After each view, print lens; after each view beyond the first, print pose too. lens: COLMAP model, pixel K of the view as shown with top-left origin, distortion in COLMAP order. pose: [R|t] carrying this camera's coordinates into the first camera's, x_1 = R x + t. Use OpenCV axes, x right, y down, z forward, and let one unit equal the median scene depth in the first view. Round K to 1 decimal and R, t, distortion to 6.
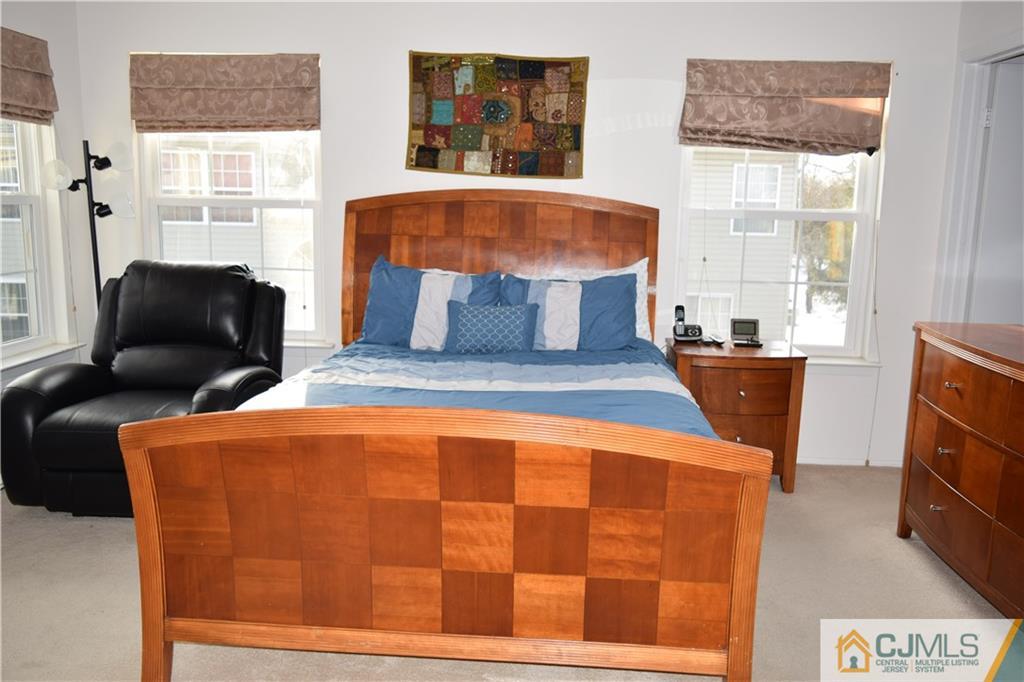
lens RADIAL K [[794.1, 0, 514.2], [0, 794.1, 337.2], [0, 0, 1]] dist [-0.027320, 0.032221]
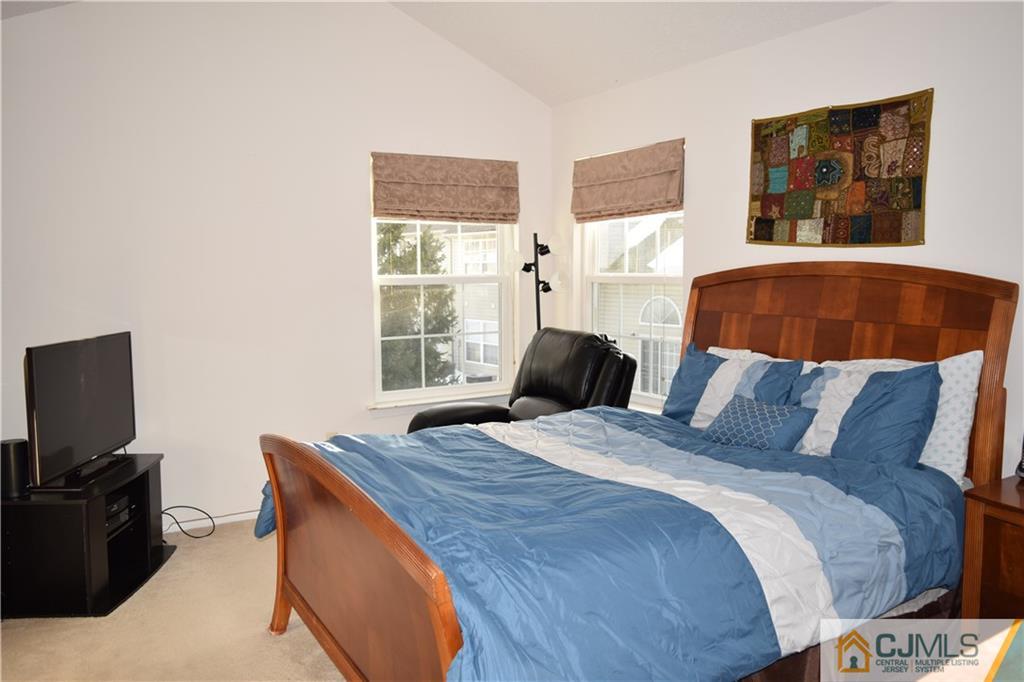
lens RADIAL K [[794.1, 0, 514.2], [0, 794.1, 337.2], [0, 0, 1]] dist [-0.027320, 0.032221]
pose [[0.569068, 0.047991, -0.820889, 0.494180], [-0.123403, 0.991974, -0.027554, -0.041280], [0.812978, 0.116980, 0.570422, 0.253524]]
